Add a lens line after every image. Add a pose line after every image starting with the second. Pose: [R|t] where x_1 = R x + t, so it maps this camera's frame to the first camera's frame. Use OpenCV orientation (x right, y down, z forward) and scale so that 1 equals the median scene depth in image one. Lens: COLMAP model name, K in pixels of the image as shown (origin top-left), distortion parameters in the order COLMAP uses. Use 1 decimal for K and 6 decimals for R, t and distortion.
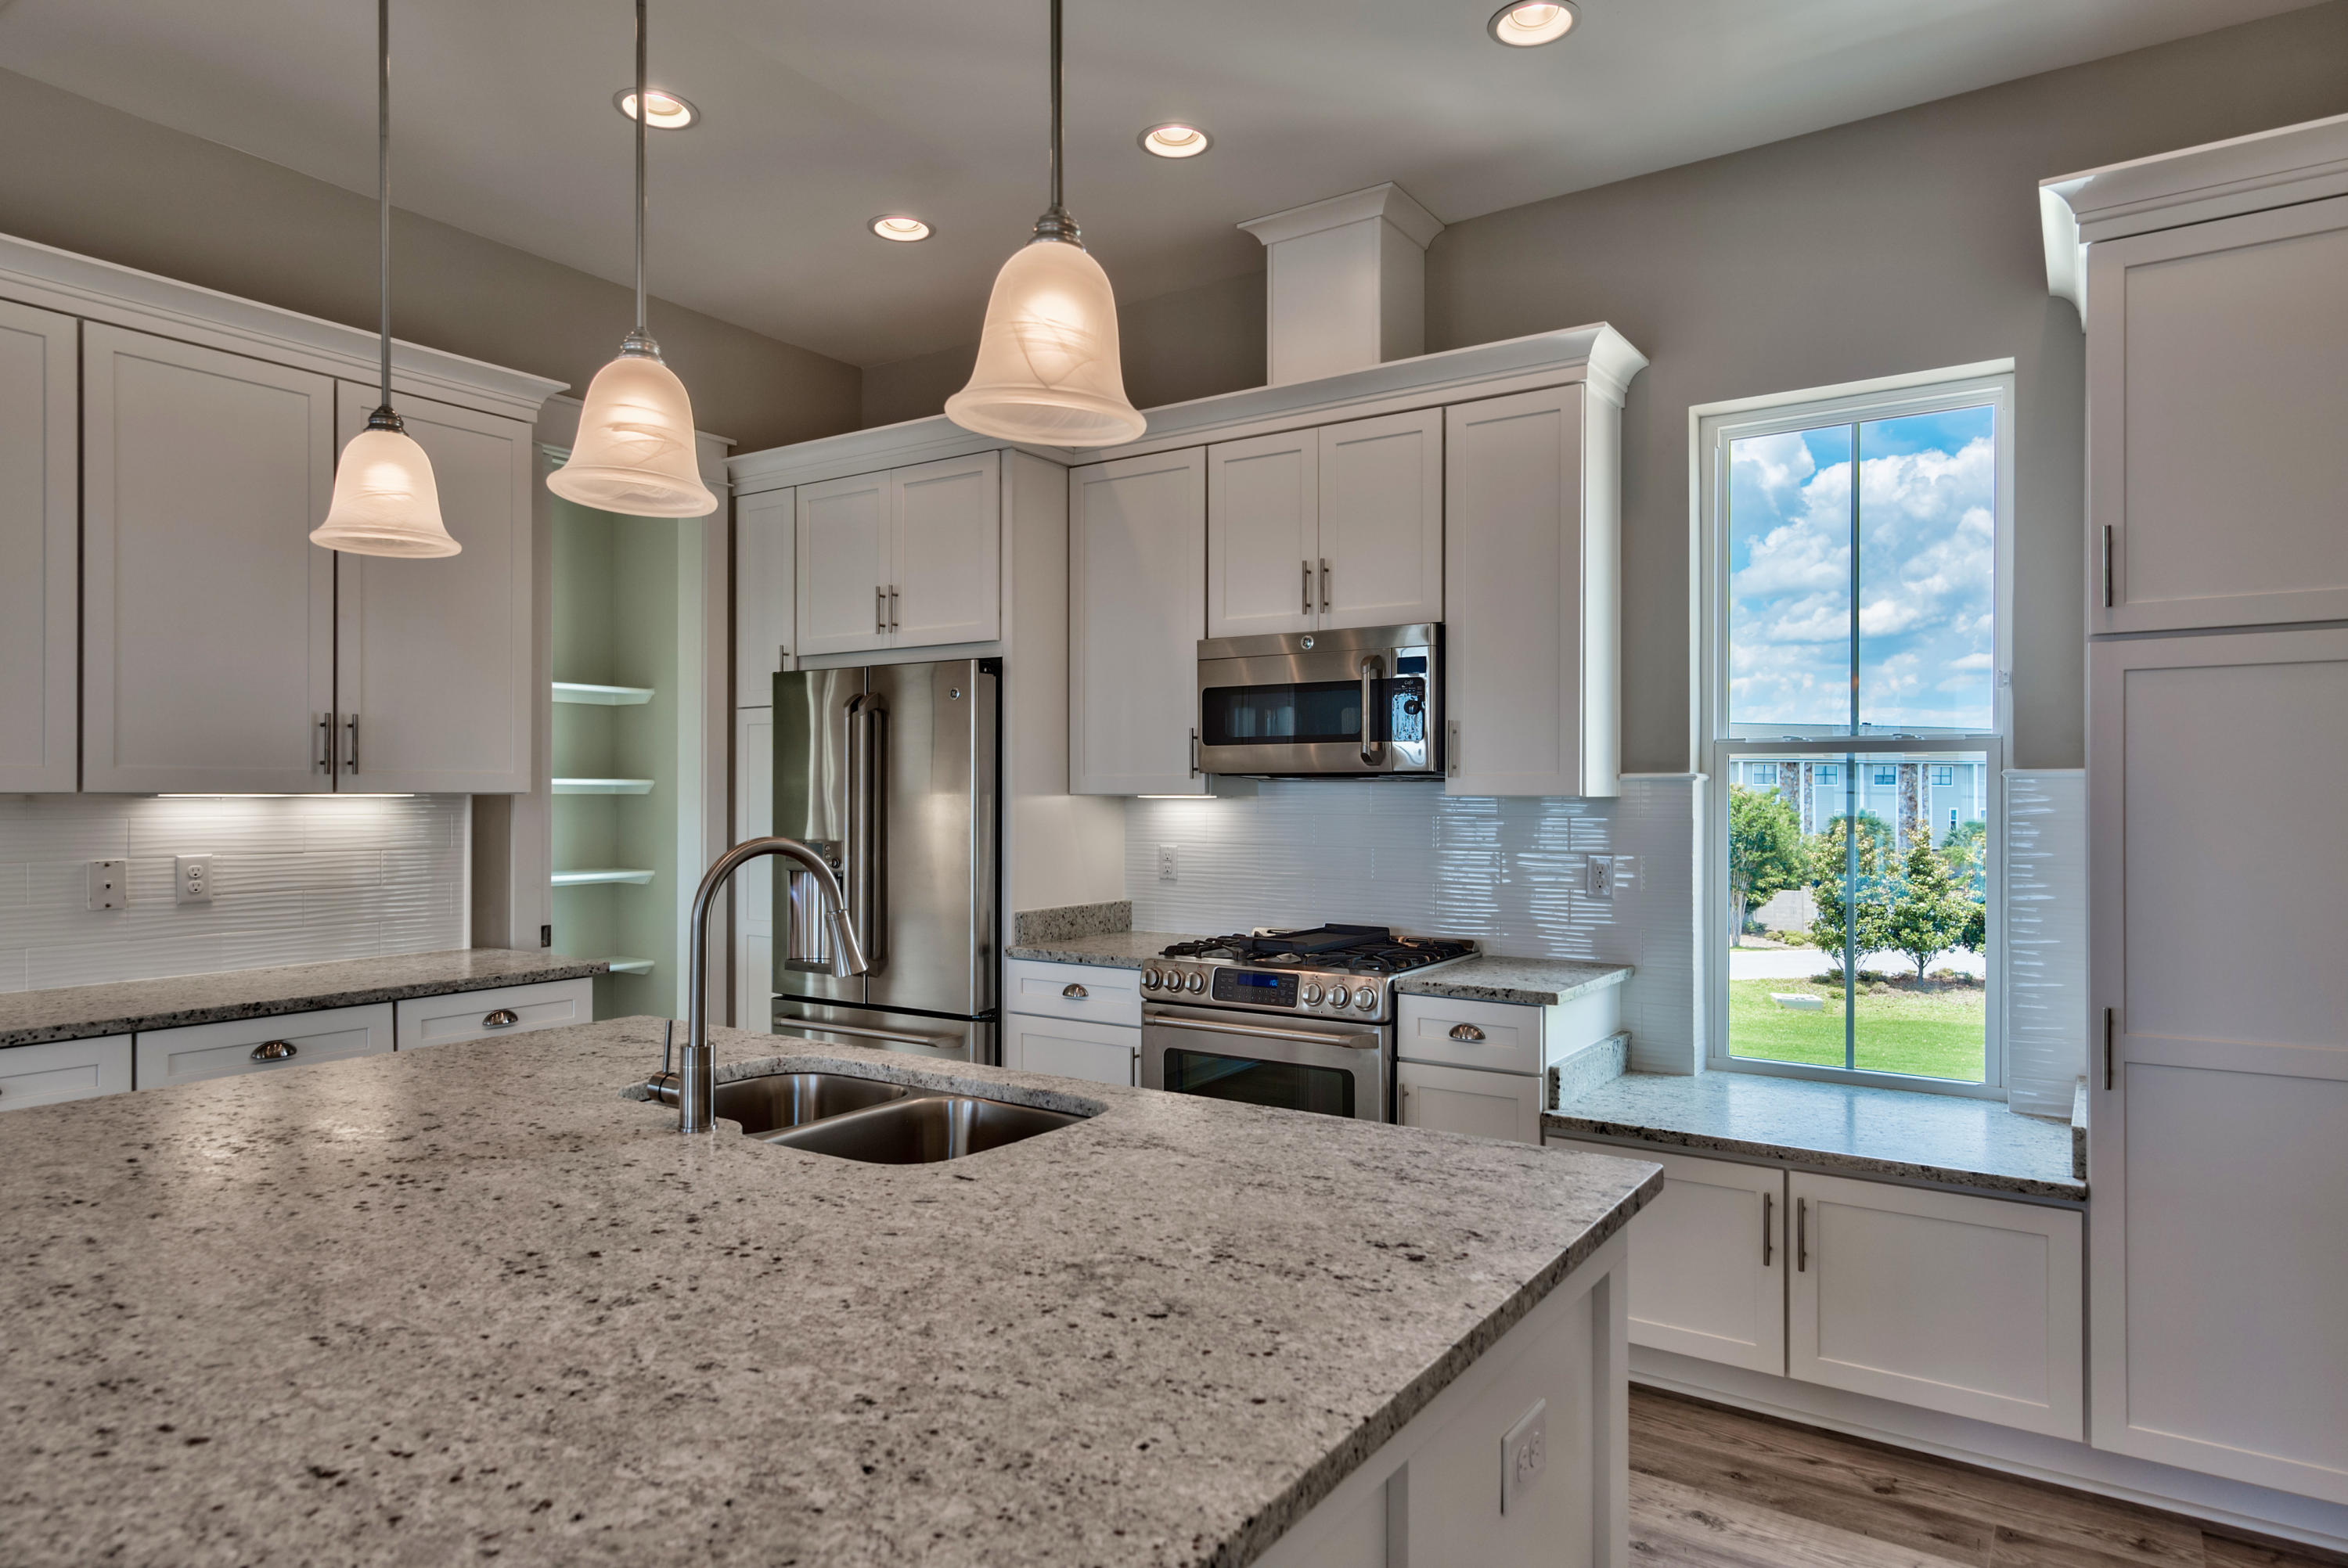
lens RADIAL K [[1381.7, 0, 1174.0], [0, 1381.7, 784.0], [0, 0, 1]] dist [0.042852, -0.000517]
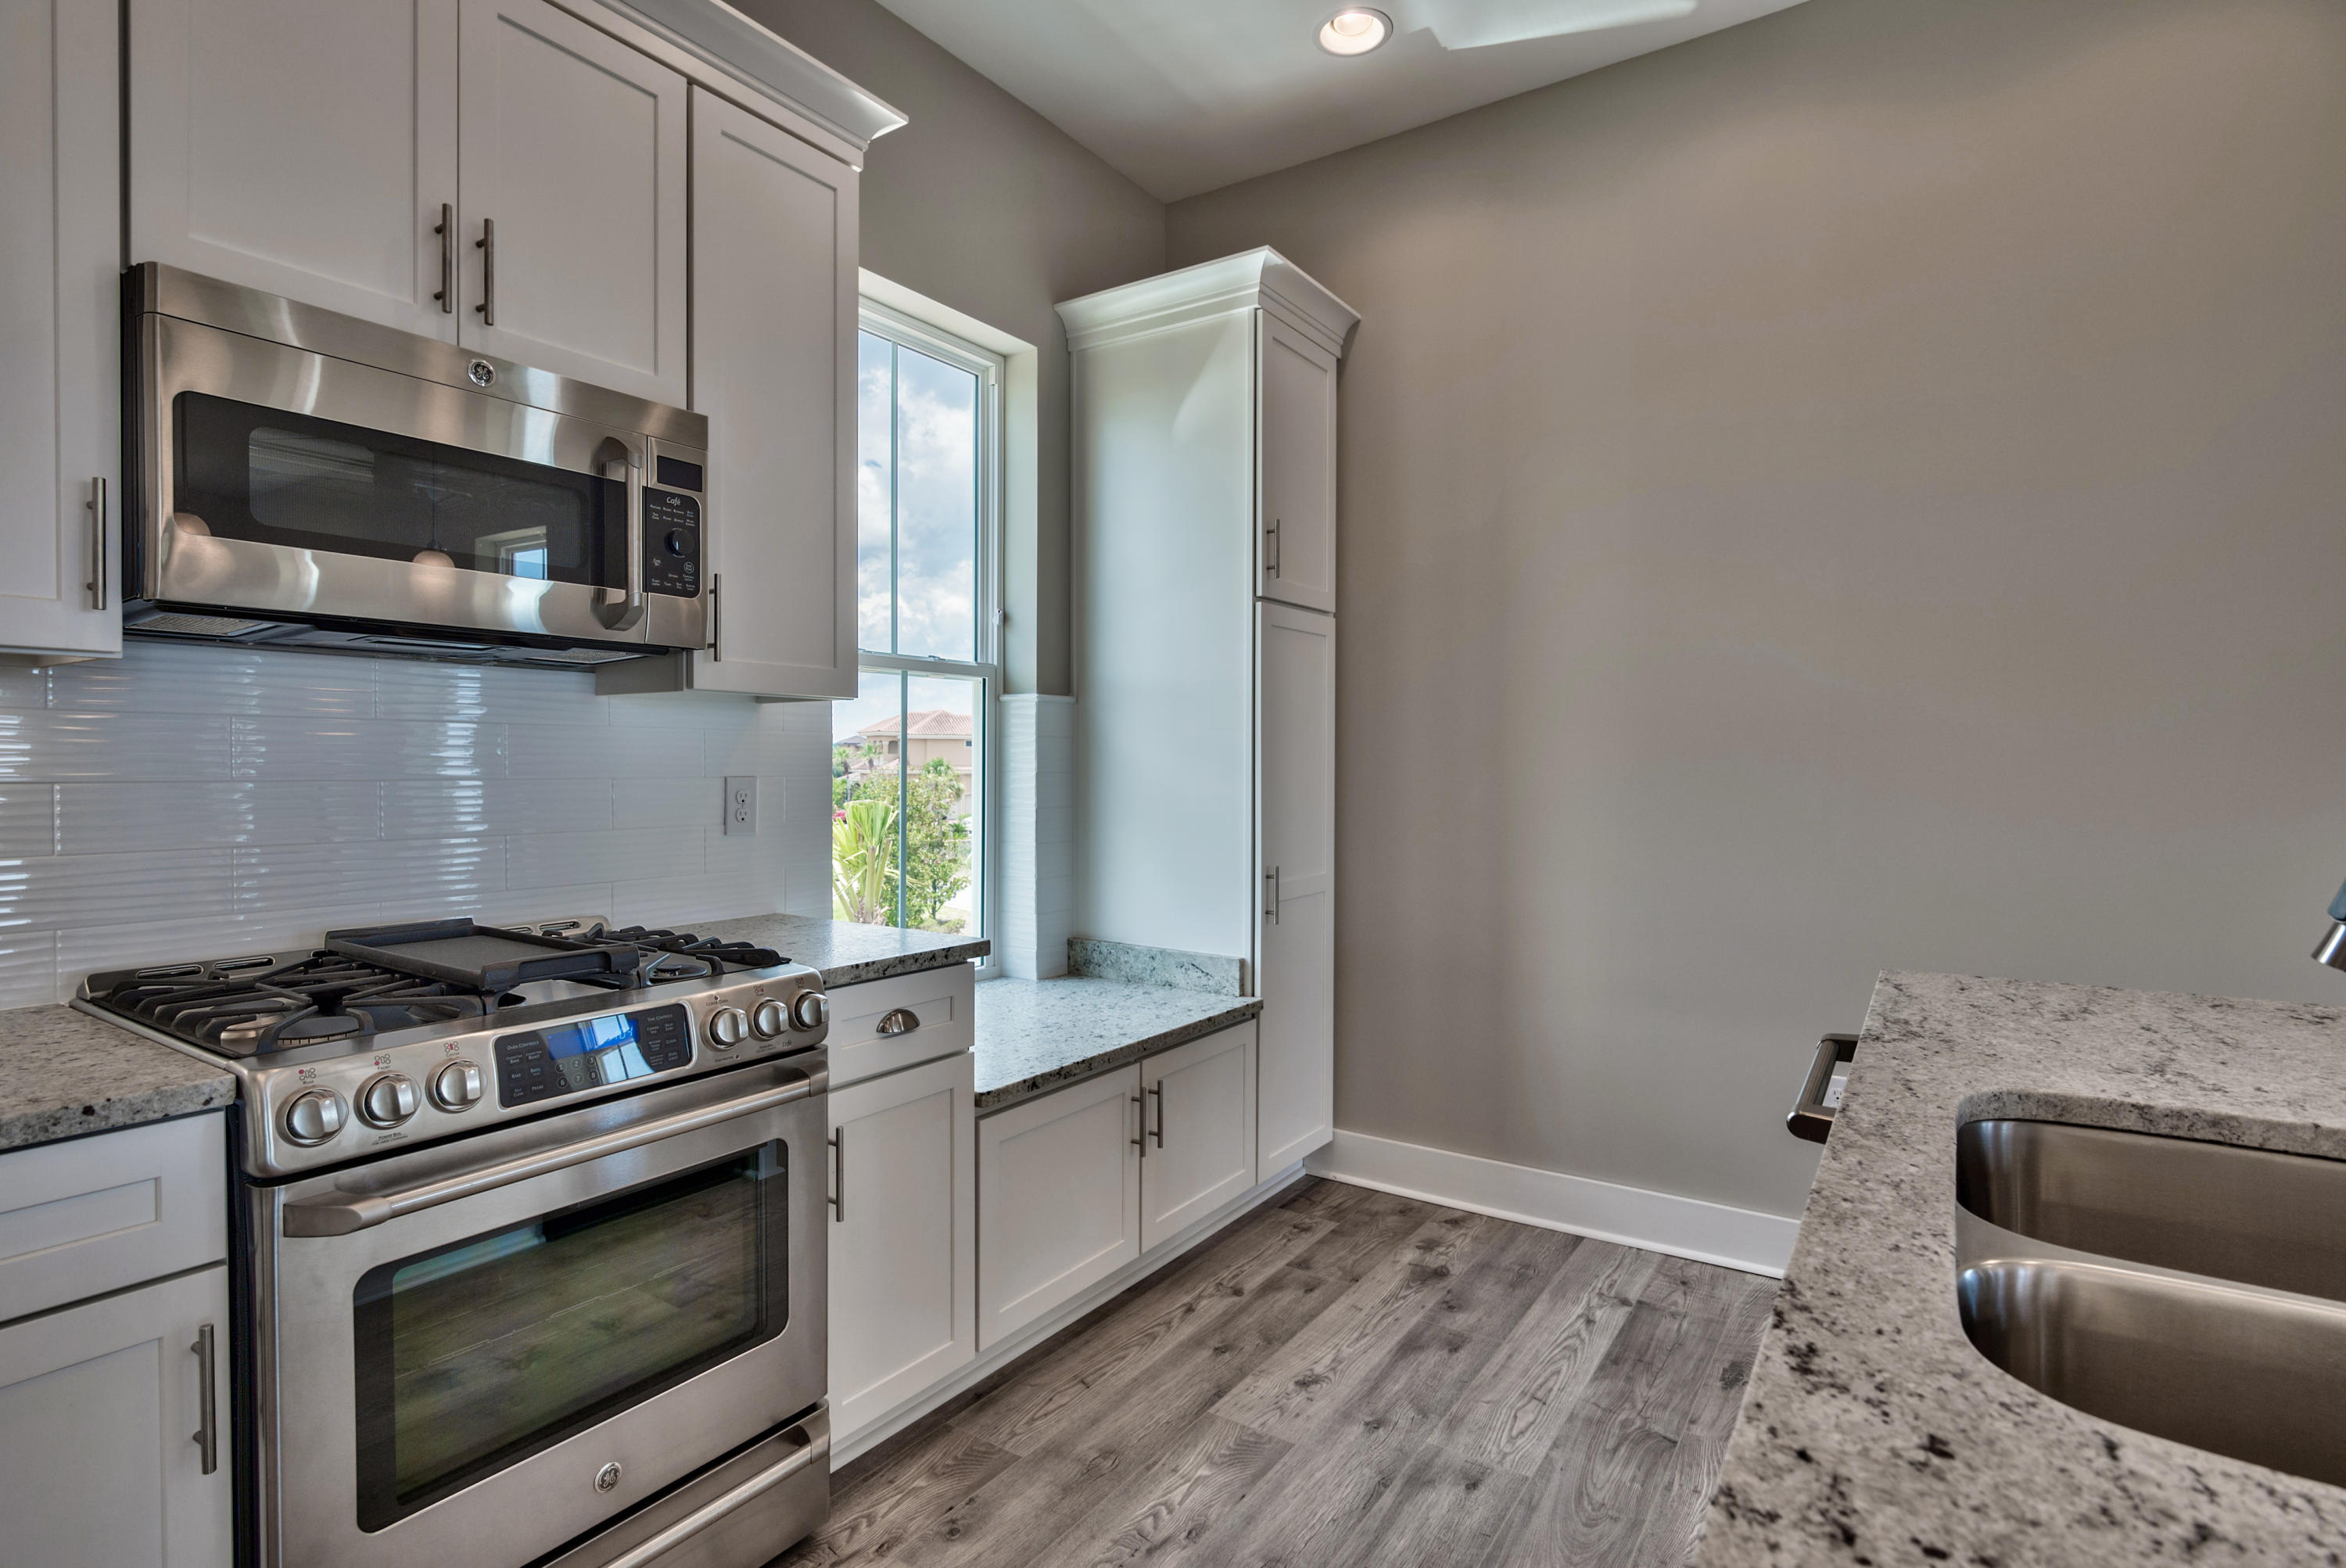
lens RADIAL K [[1161.2, 0, 1173.0], [0, 1161.2, 784.0], [0, 0, 1]] dist [-0.002257, -0.000298]
pose [[0.011532, -0.020122, 0.999731, -0.376114], [-0.011941, 0.999723, 0.020260, 0.042547], [-0.999862, -0.012172, 0.011289, 0.844073]]
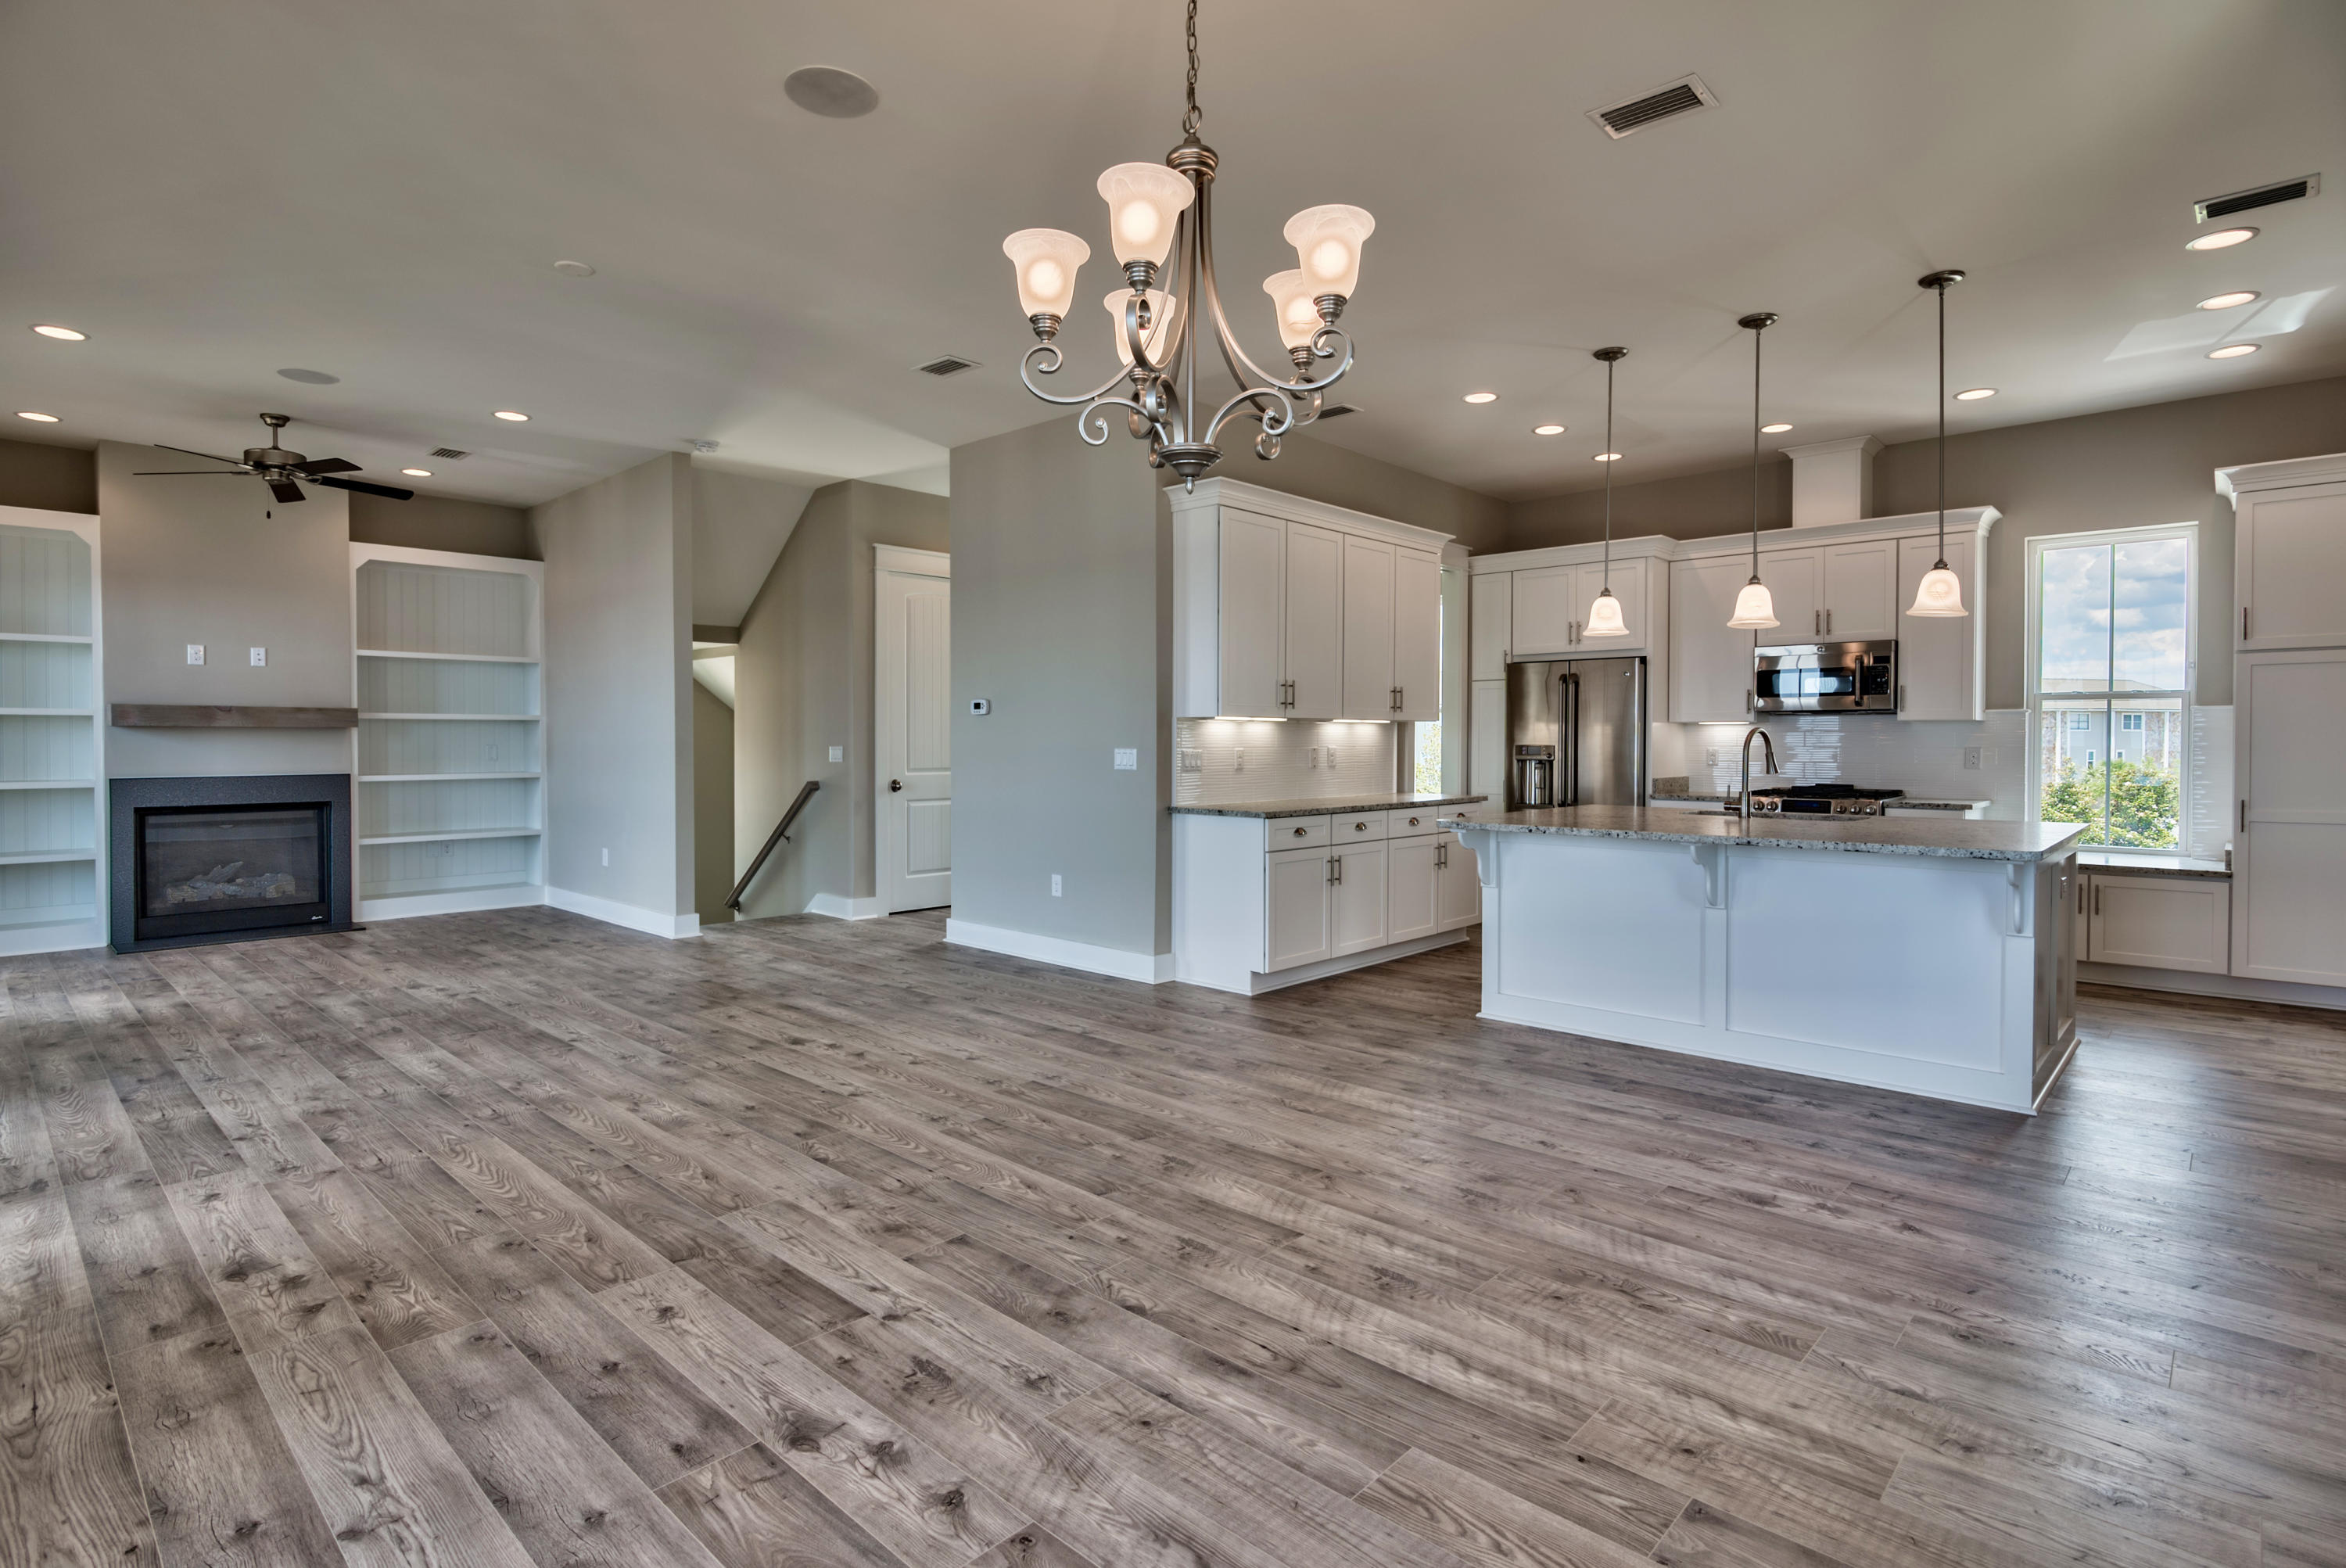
lens RADIAL K [[1128.8, 0, 1159.2], [0, 1128.8, 751.7], [0, 0, 1]] dist [-0.002509, -0.000692]
pose [[0.984474, 0.002059, -0.175520, -0.693670], [0.001070, 0.999842, 0.017730, 0.027767], [0.175529, -0.017642, 0.984316, -1.026259]]
